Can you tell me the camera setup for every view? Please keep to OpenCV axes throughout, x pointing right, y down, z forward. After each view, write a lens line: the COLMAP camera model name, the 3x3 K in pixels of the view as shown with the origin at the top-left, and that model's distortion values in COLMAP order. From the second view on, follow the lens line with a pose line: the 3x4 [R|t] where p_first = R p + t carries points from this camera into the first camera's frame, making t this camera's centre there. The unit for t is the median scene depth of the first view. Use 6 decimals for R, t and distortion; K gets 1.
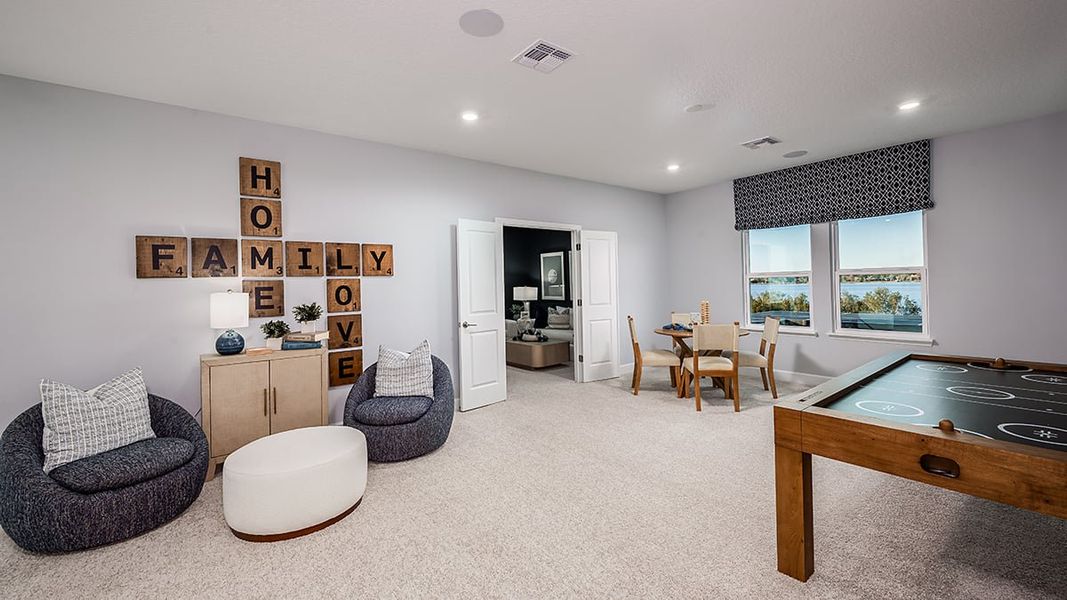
lens RADIAL K [[418.2, 0, 529.4], [0, 418.2, 281.0], [0, 0, 1]] dist [-0.000007, 0.000020]
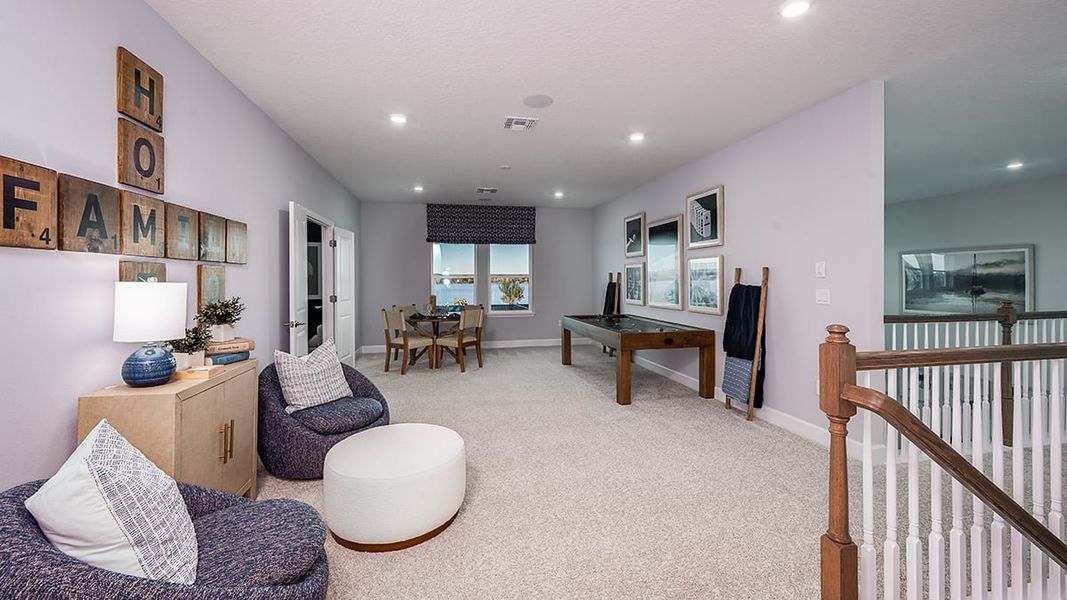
lens RADIAL K [[418.2, 0, 529.4], [0, 418.2, 281.0], [0, 0, 1]] dist [-0.000007, 0.000020]
pose [[0.430197, 0.016856, 0.902578, -0.945800], [-0.009349, 0.999855, -0.014216, 0.028815], [-0.902687, -0.002323, 0.430292, 0.238485]]
